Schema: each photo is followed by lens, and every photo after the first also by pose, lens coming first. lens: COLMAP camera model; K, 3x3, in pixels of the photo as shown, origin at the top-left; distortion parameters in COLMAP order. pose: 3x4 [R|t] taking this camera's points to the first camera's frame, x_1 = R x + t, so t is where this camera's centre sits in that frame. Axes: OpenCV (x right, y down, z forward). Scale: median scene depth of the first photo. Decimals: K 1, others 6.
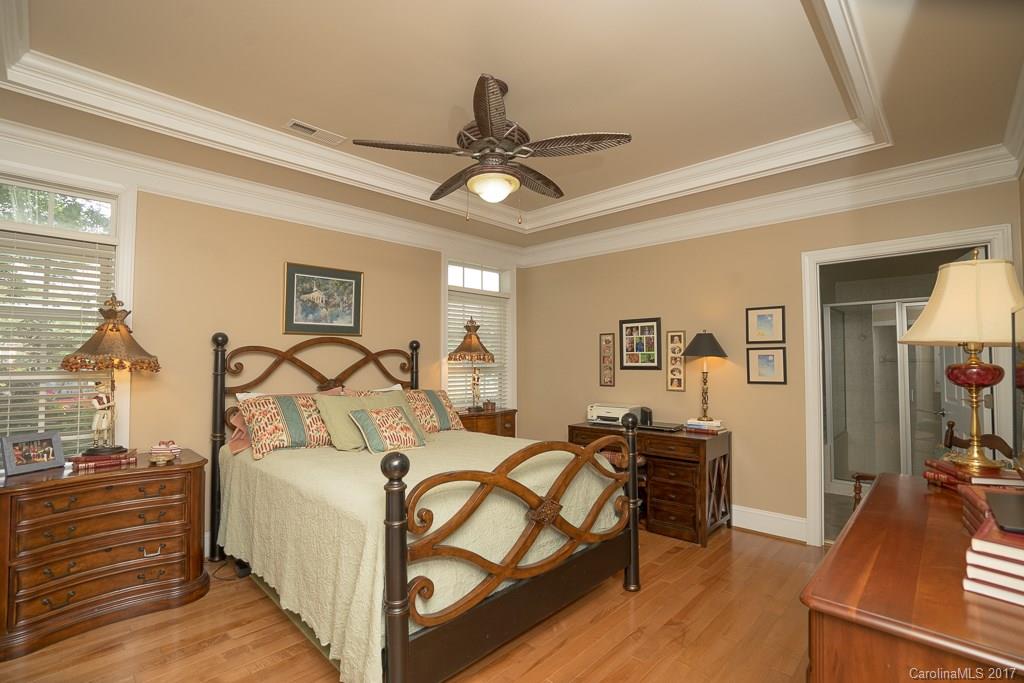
lens RADIAL K [[473.0, 0, 512.0], [0, 473.0, 341.5], [0, 0, 1]] dist [-0.000246, 0.000032]
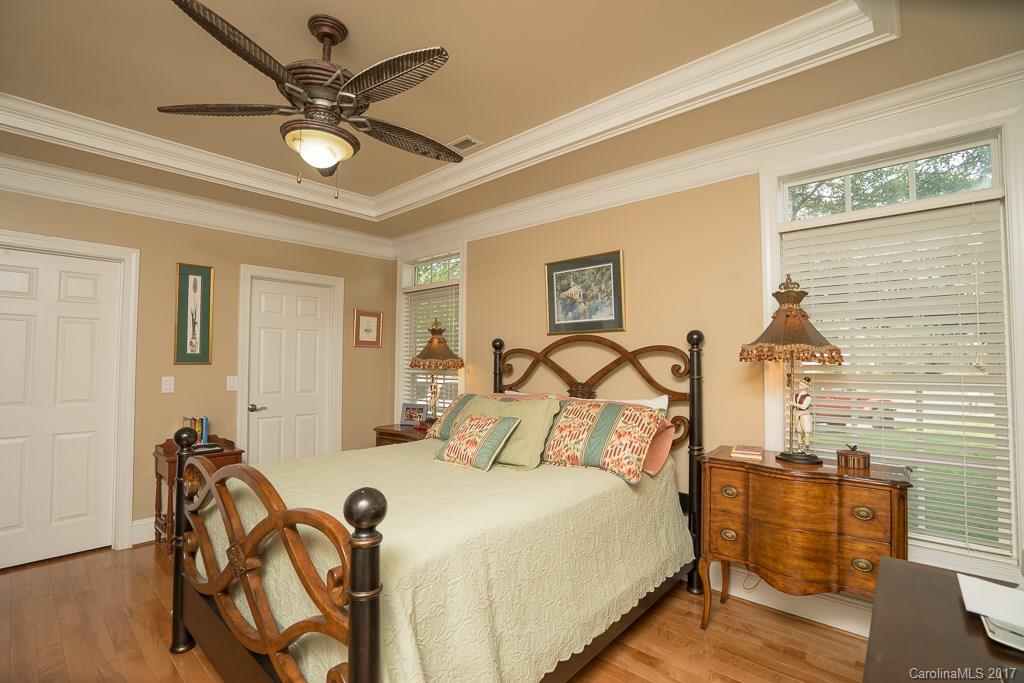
lens RADIAL K [[498.3, 0, 512.0], [0, 498.3, 341.5], [0, 0, 1]] dist [-0.000797, -0.000022]
pose [[0.034799, -0.032959, -0.998851, 0.538666], [0.048360, 0.998341, -0.031257, 0.025292], [0.998224, -0.047217, 0.036335, 0.834104]]
